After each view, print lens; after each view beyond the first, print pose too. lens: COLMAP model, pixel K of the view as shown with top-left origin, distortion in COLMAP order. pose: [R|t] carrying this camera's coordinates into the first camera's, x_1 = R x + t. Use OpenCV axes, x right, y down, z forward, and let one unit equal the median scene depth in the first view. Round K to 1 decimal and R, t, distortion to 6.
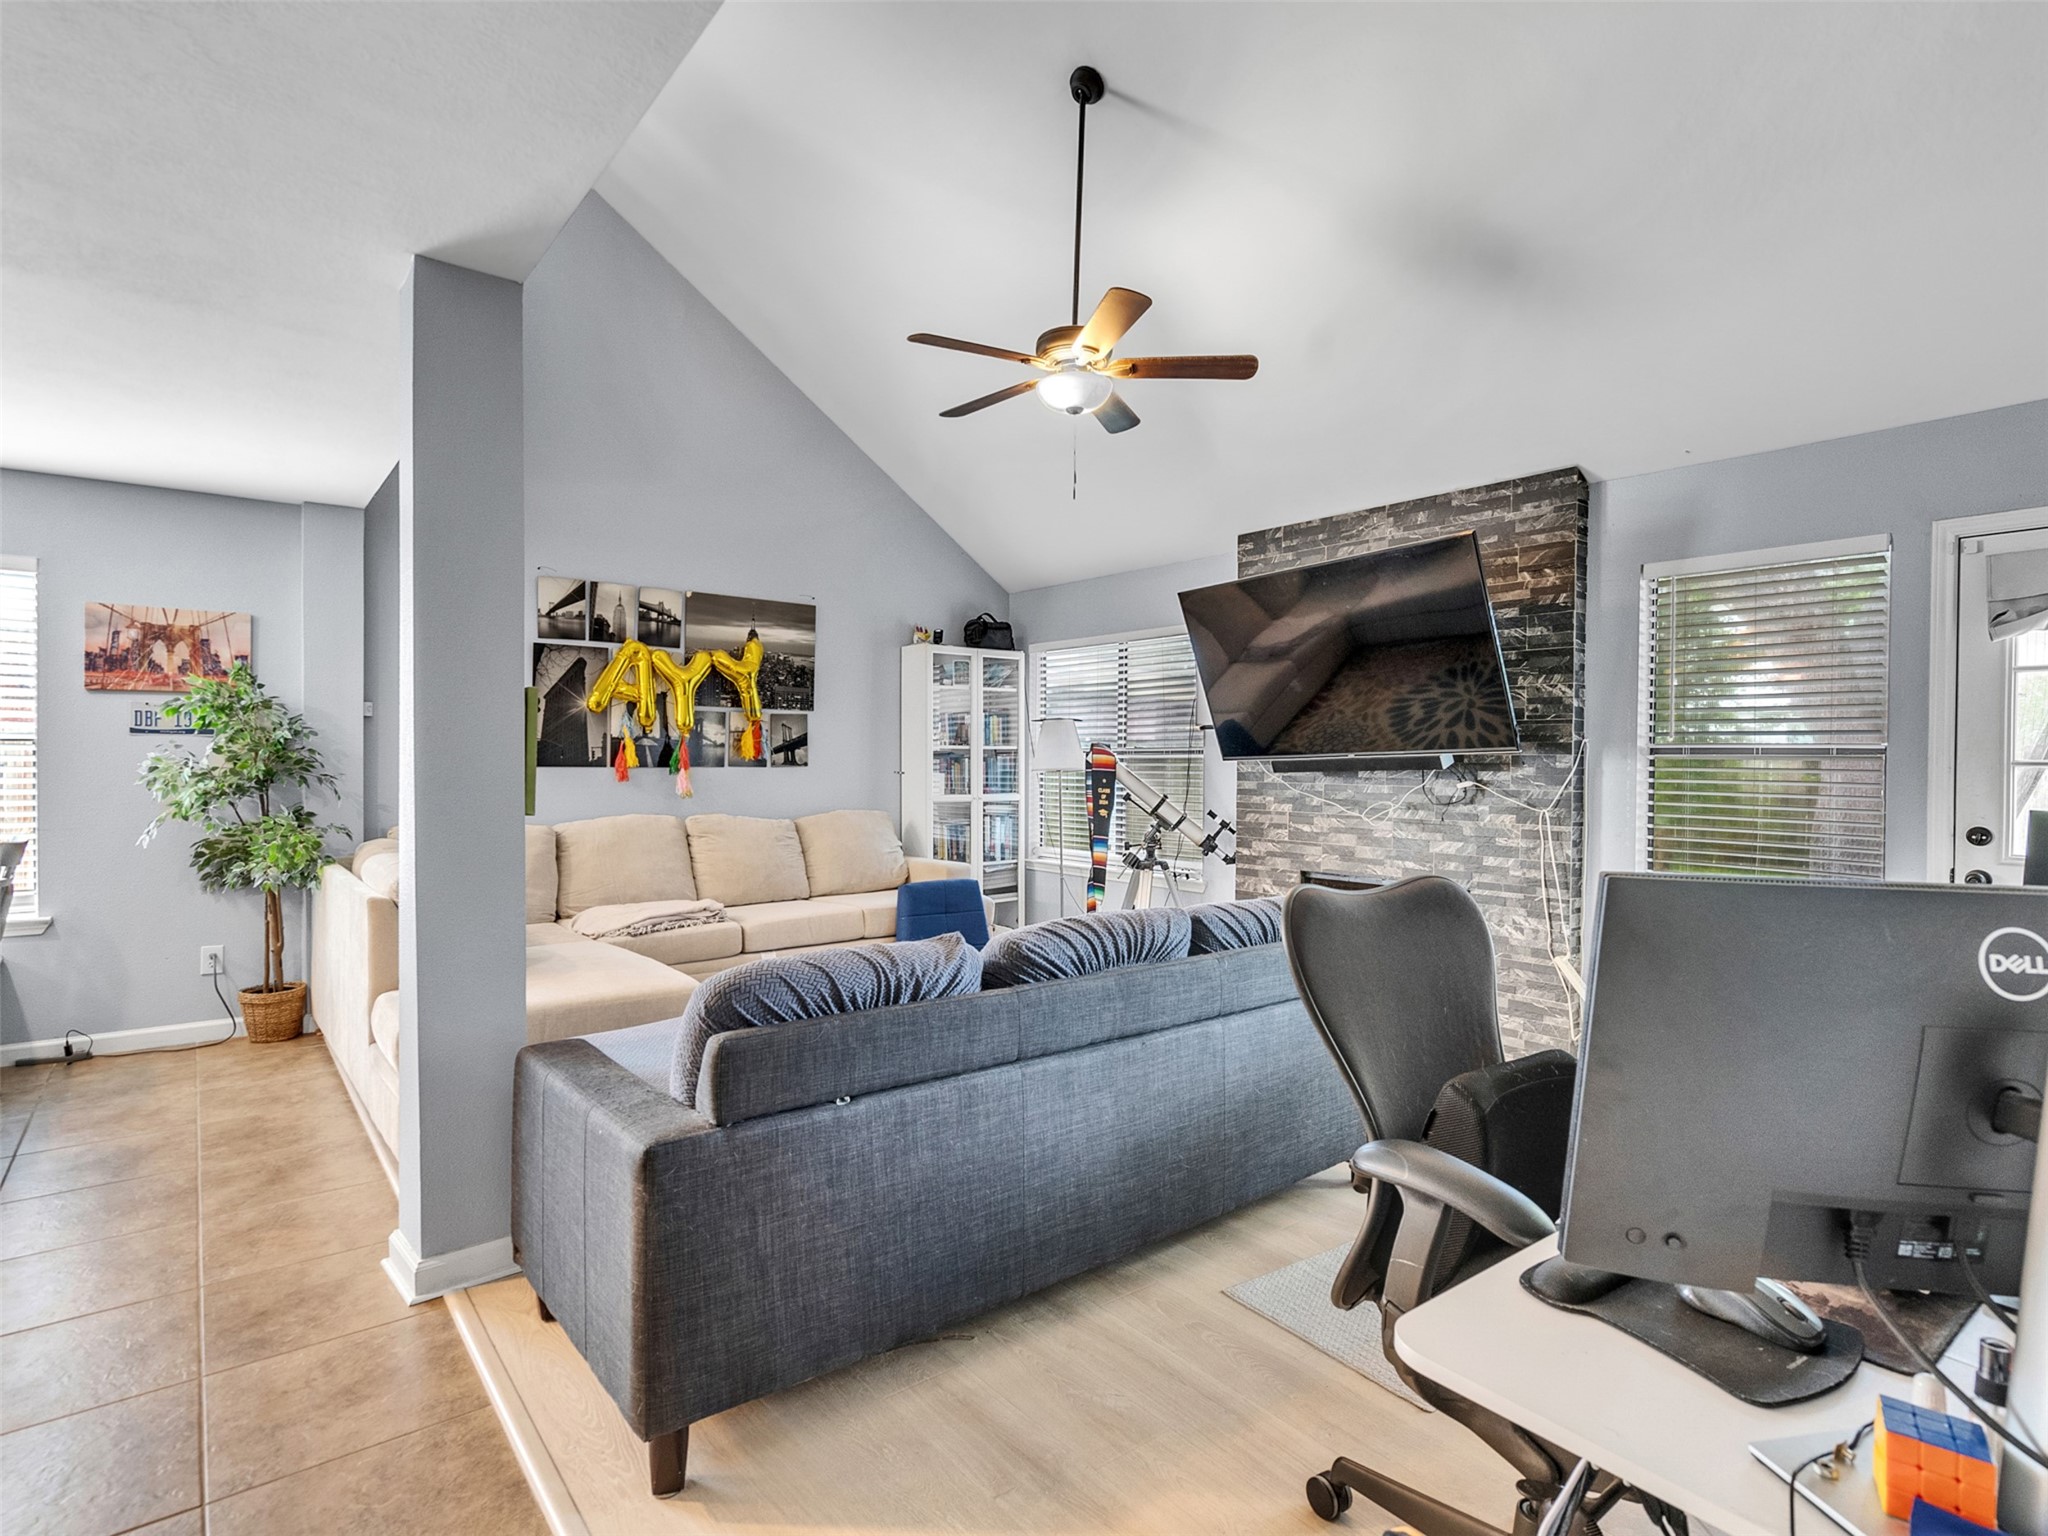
lens RADIAL K [[1046.9, 0, 1002.3], [0, 1046.9, 763.1], [0, 0, 1]] dist [-0.006341, 0.004631]
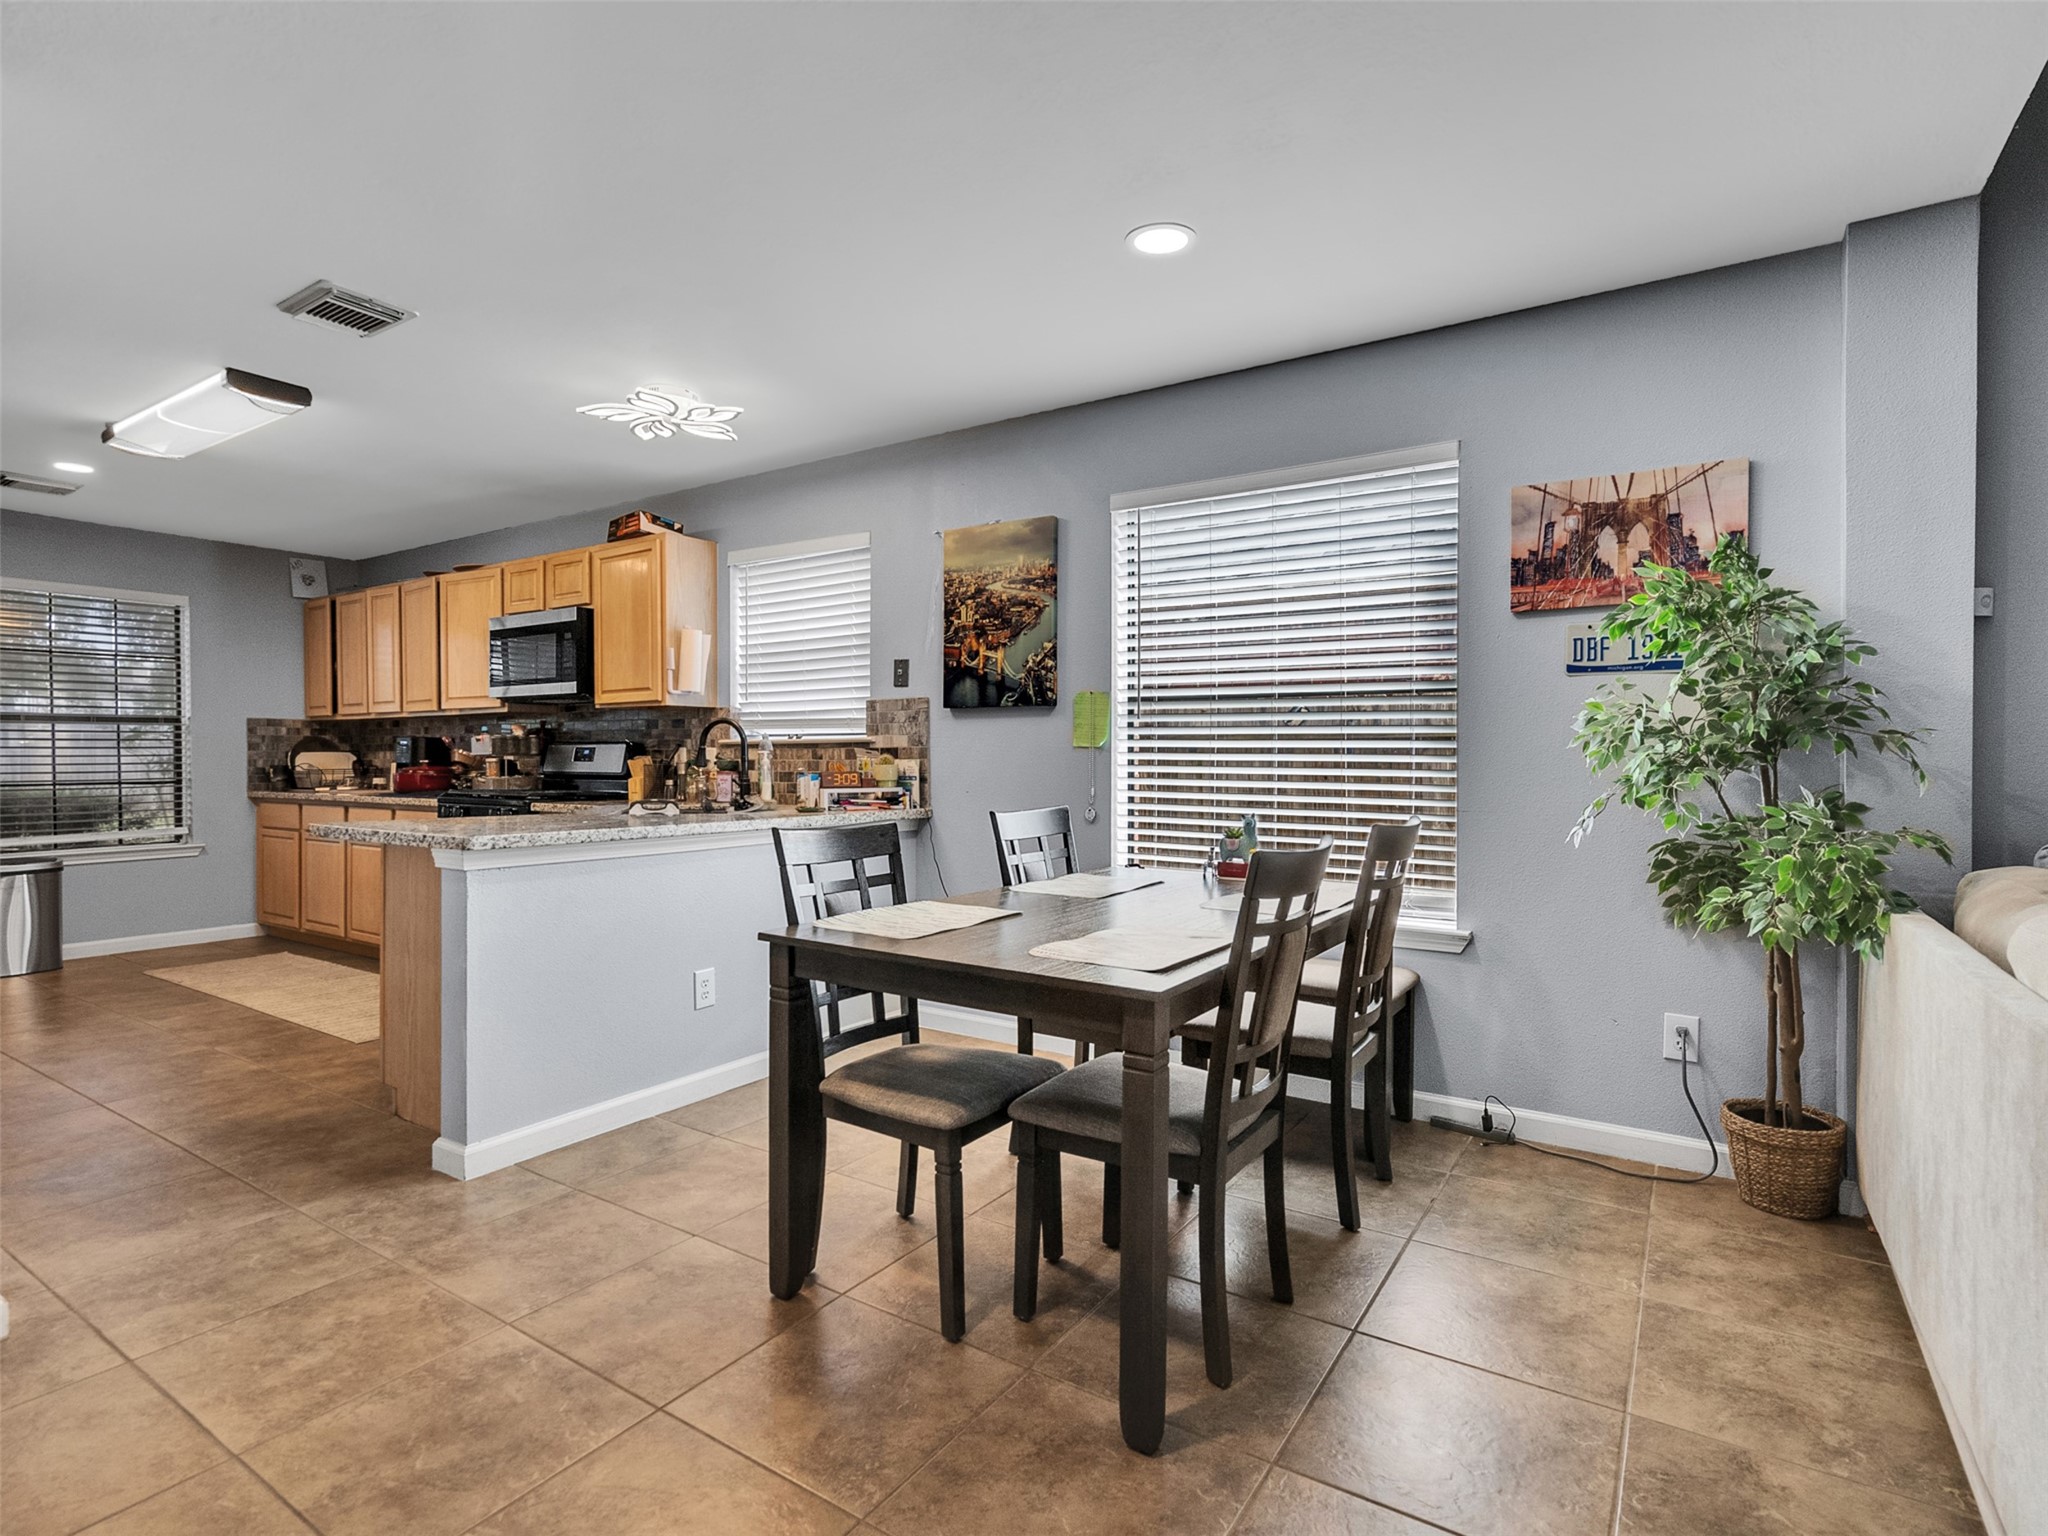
lens RADIAL K [[1046.9, 0, 1004.0], [0, 1046.9, 762.5], [0, 0, 1]] dist [-0.006341, 0.004631]
pose [[0.314383, 0.005728, -0.949279, -0.295164], [-0.004421, 0.999980, 0.004570, 0.025659], [0.949286, 0.002760, 0.314402, 0.422064]]
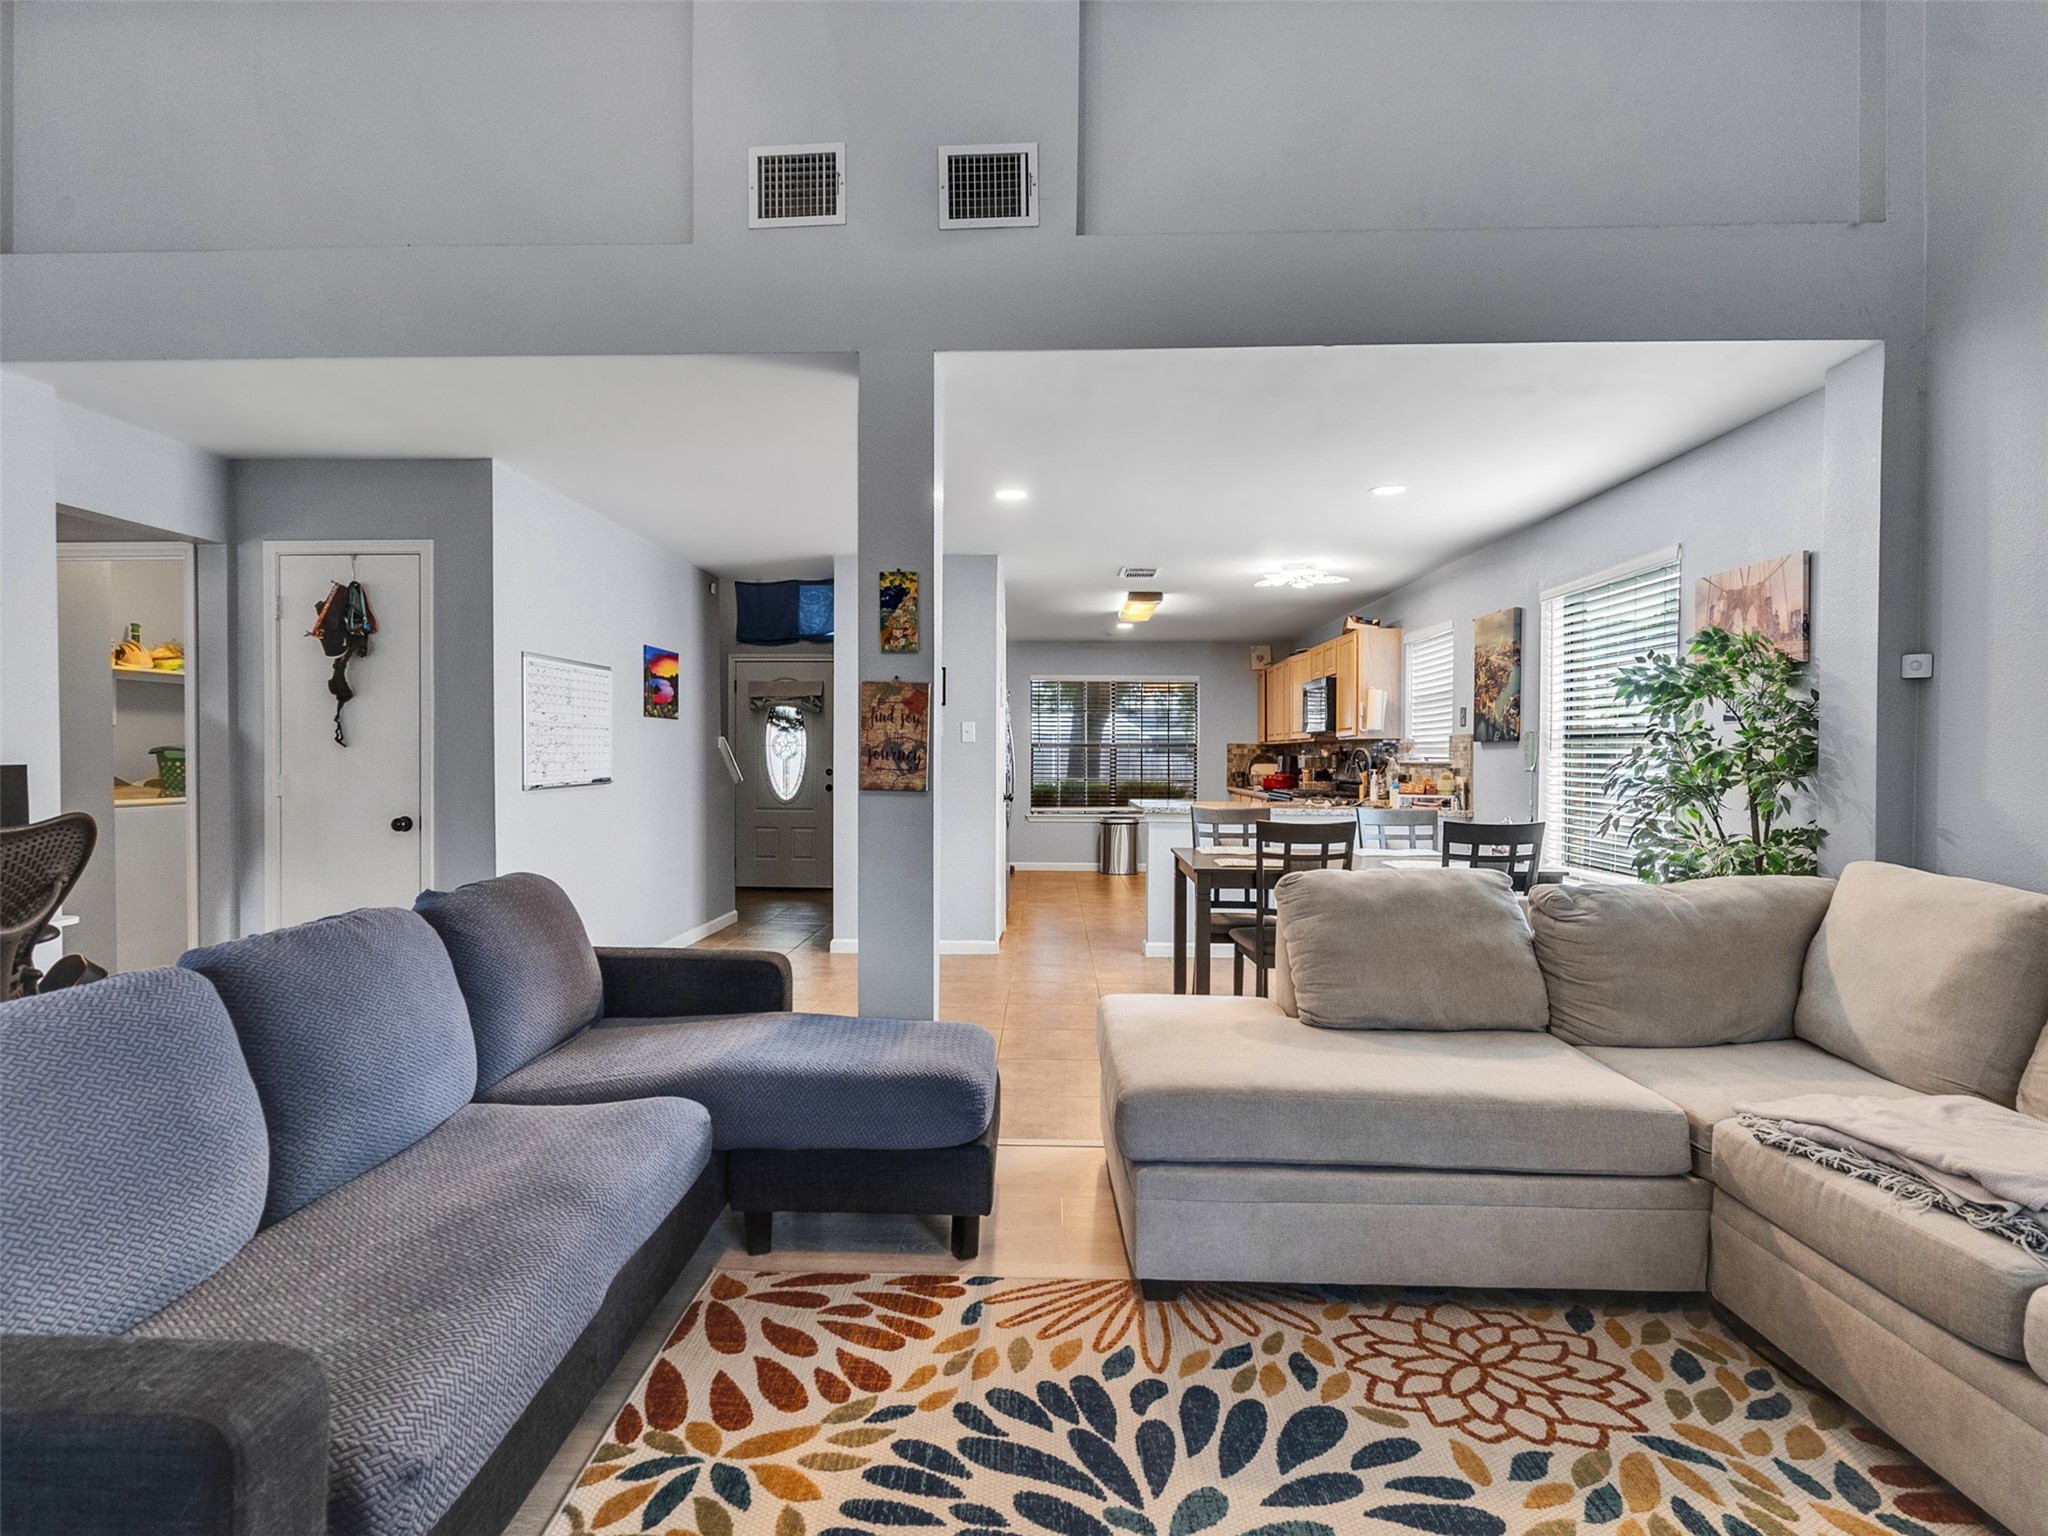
lens RADIAL K [[1046.9, 0, 1003.7], [0, 1046.9, 766.1], [0, 0, 1]] dist [-0.006341, 0.004631]
pose [[-0.648707, 0.002632, -0.761034, 0.194799], [-0.011051, 0.999856, 0.012877, 0.003642], [0.760958, 0.016763, -0.648584, 1.045704]]
